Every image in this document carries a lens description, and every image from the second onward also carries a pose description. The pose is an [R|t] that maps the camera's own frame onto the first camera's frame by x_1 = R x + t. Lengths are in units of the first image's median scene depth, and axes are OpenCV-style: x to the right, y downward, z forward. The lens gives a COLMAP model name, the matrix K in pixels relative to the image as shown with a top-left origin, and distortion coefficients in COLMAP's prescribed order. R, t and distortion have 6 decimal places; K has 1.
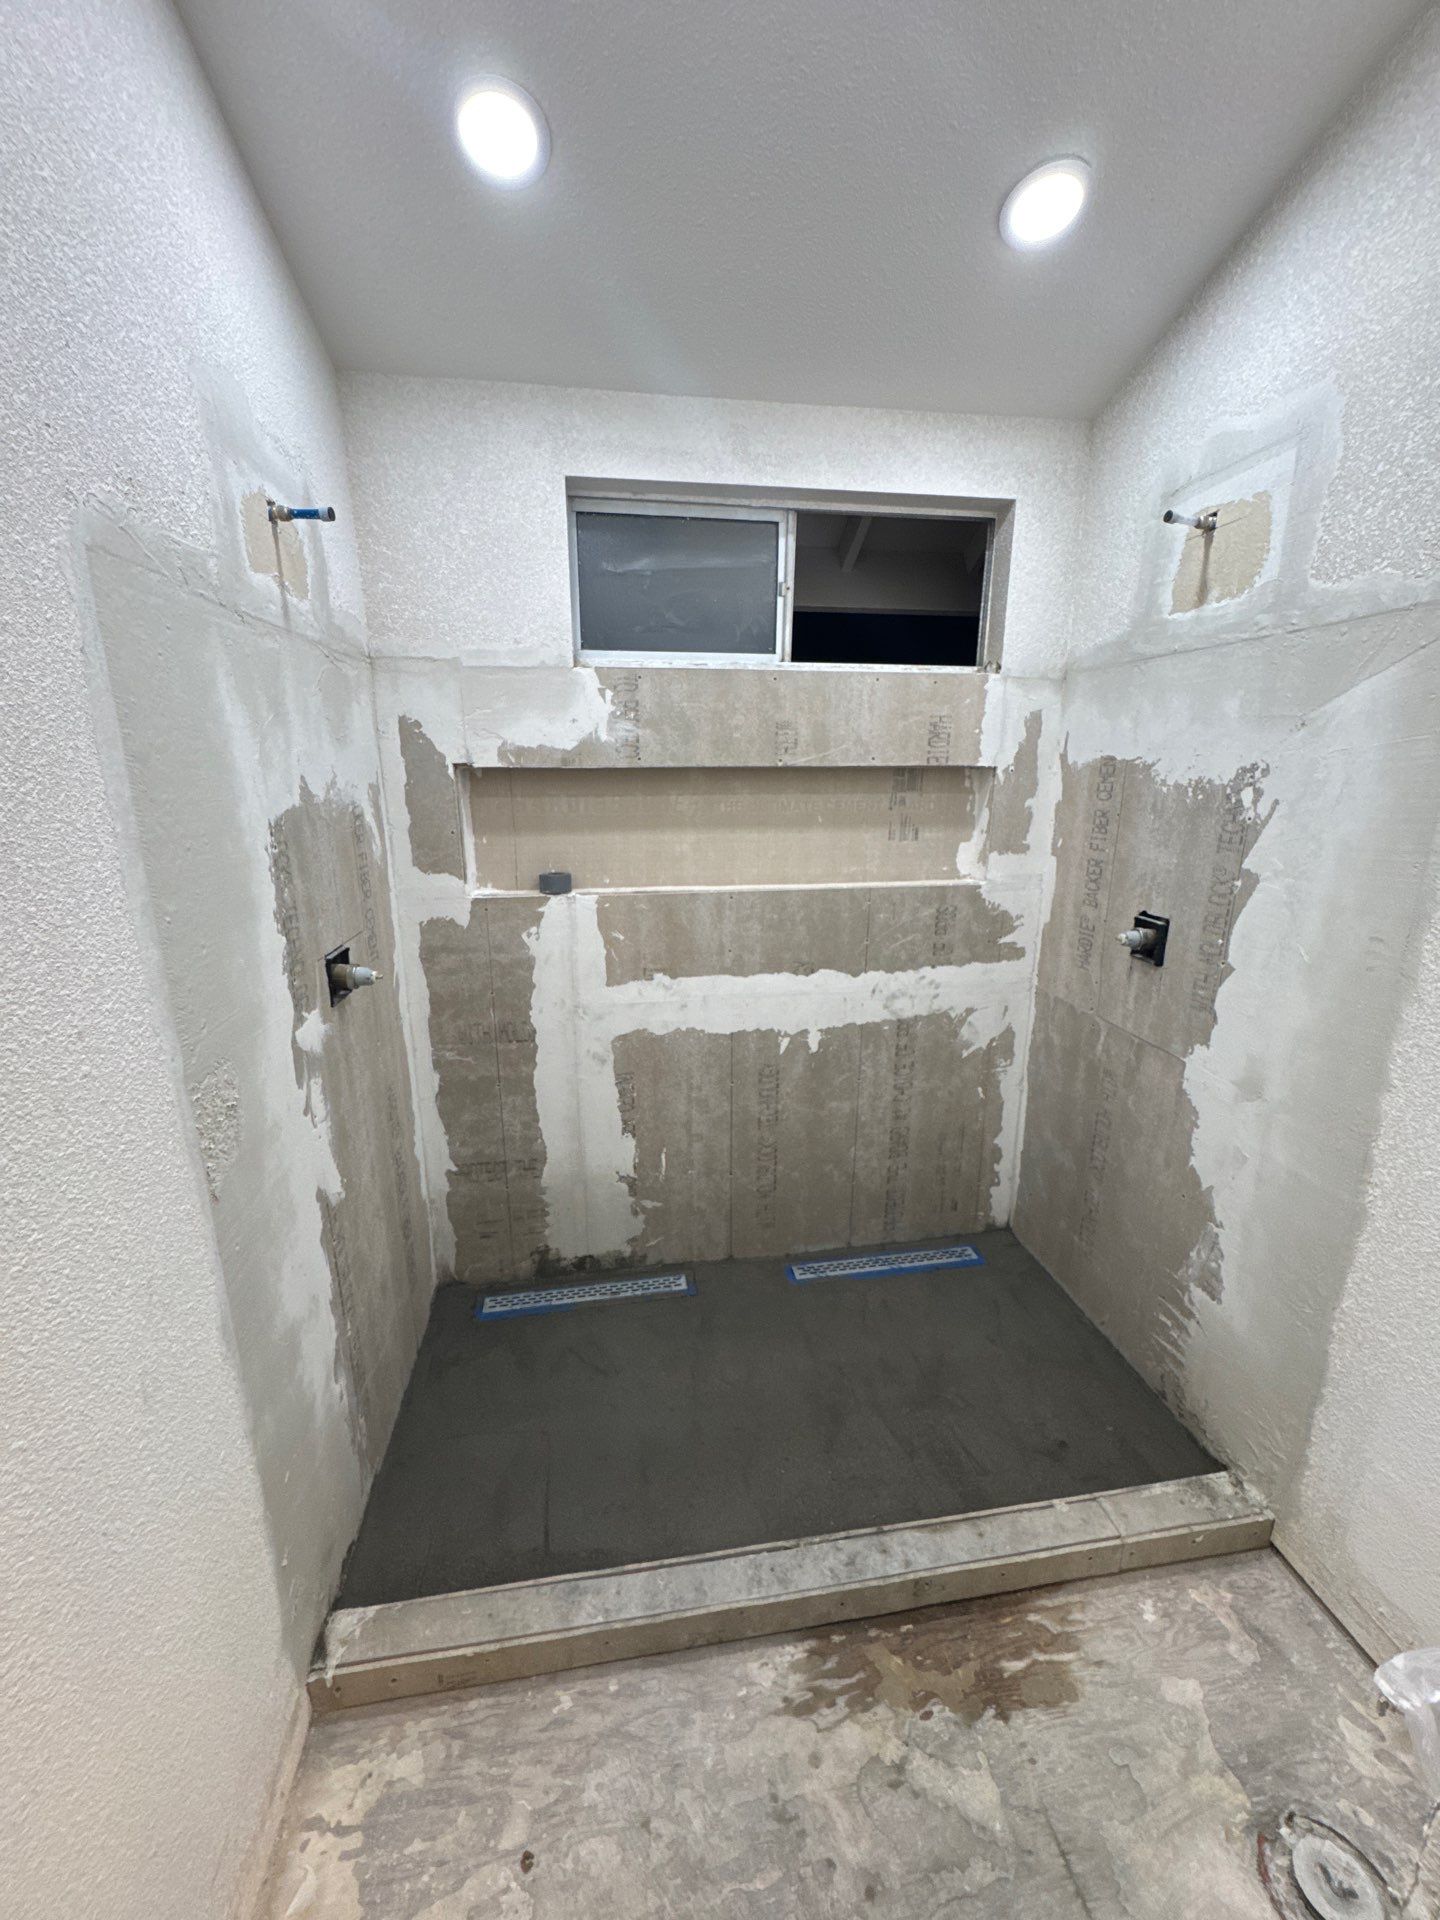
lens RADIAL K [[746.0, 0, 723.3], [0, 746.0, 953.9], [0, 0, 1]] dist [0.011491, -0.000211]
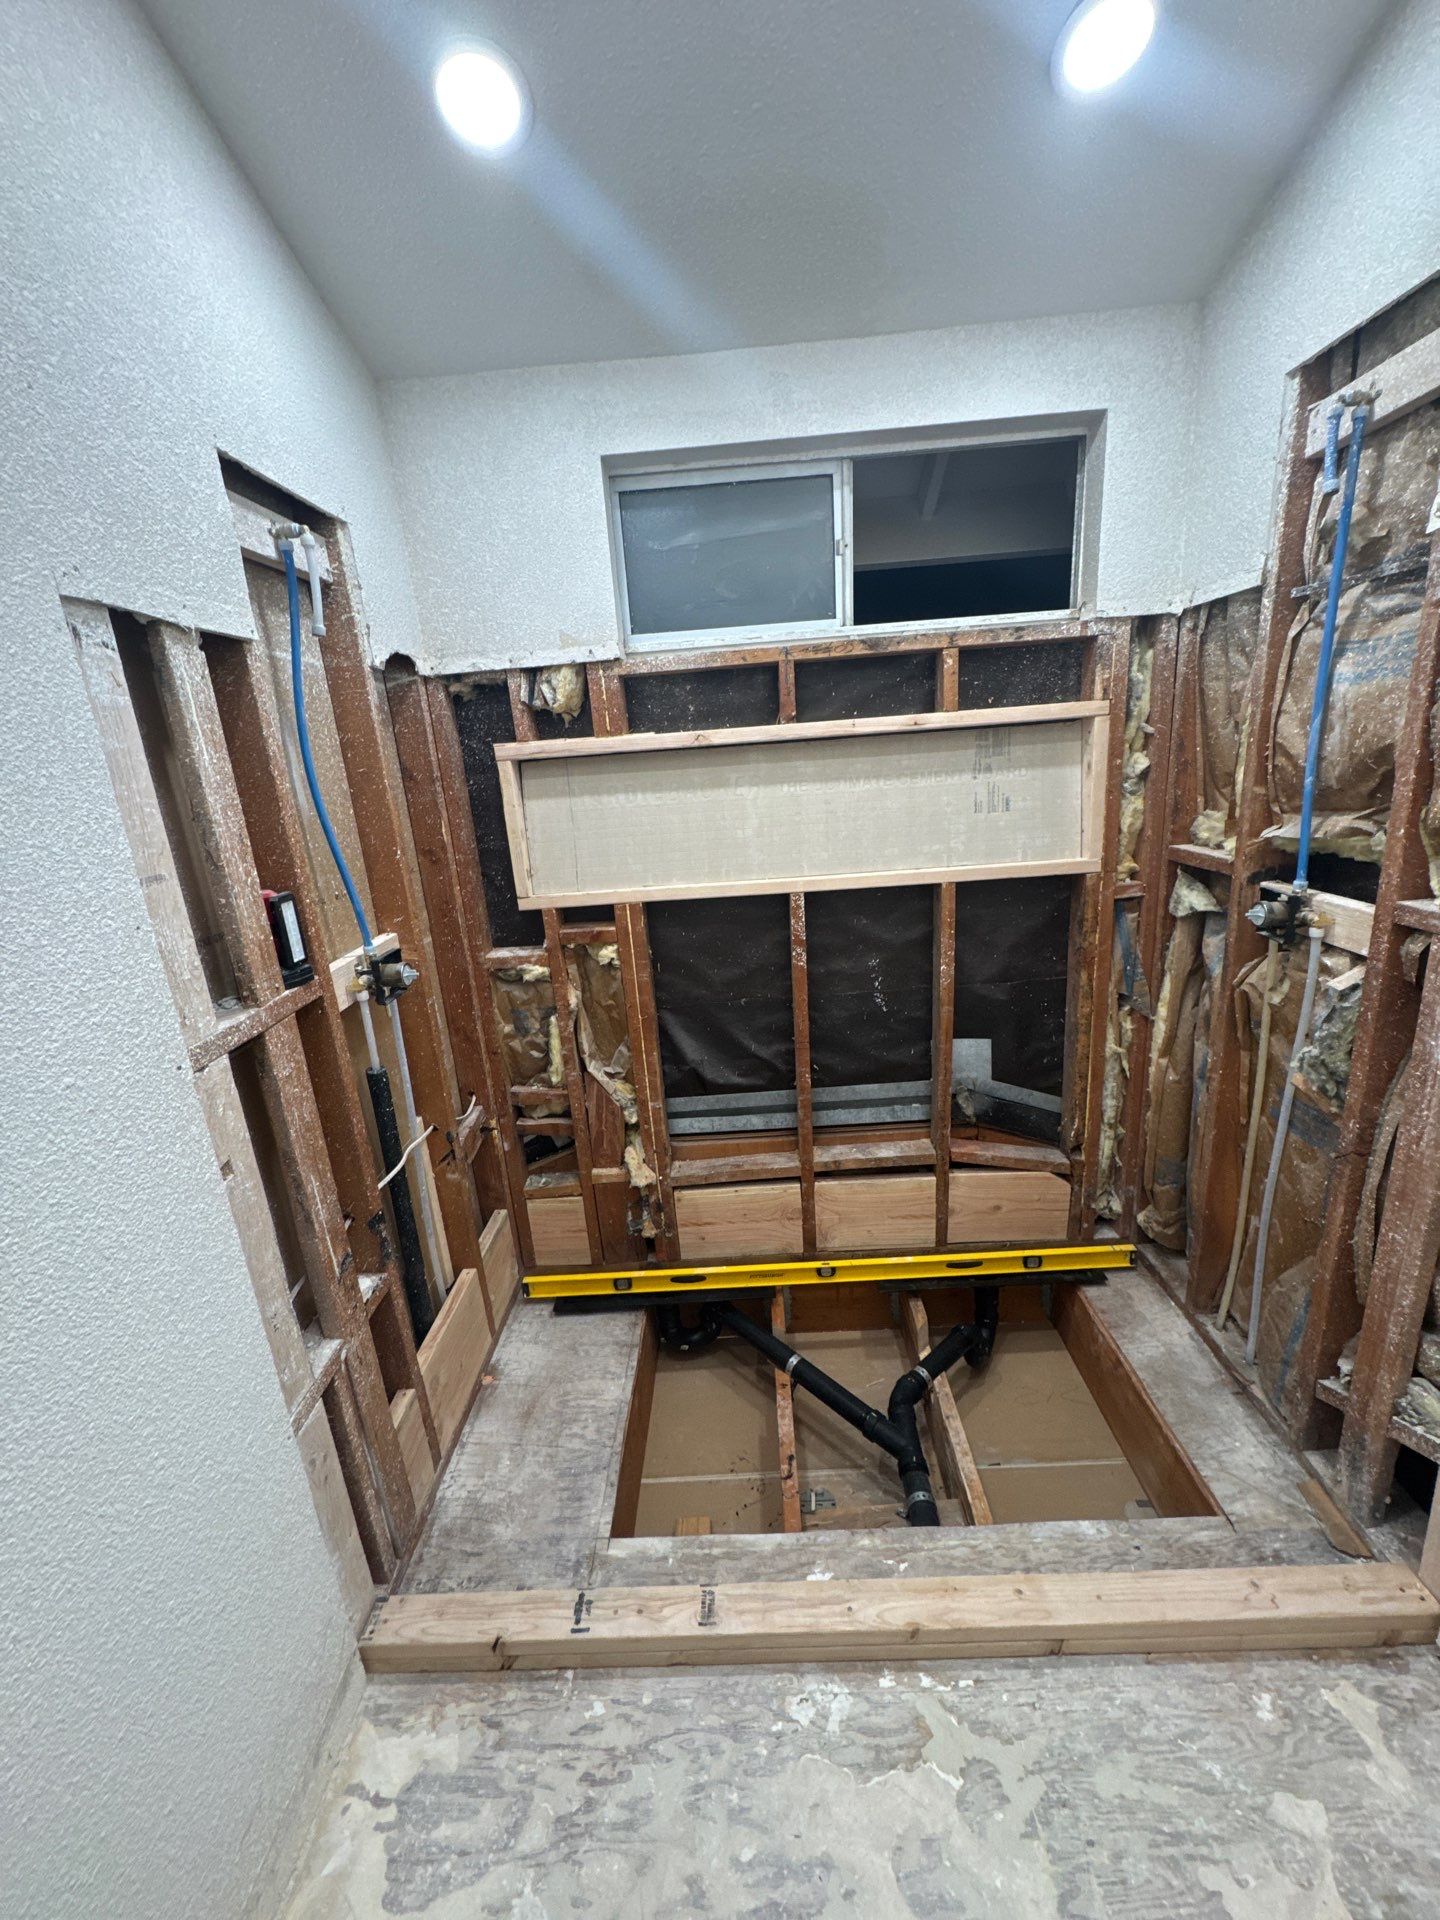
lens RADIAL K [[746.0, 0, 734.8], [0, 746.0, 952.9], [0, 0, 1]] dist [0.011491, -0.000211]
pose [[0.983427, -0.021659, -0.180008, 0.167305], [0.025956, 0.999431, 0.021549, -0.015421], [0.179439, -0.025864, 0.983429, 0.084471]]
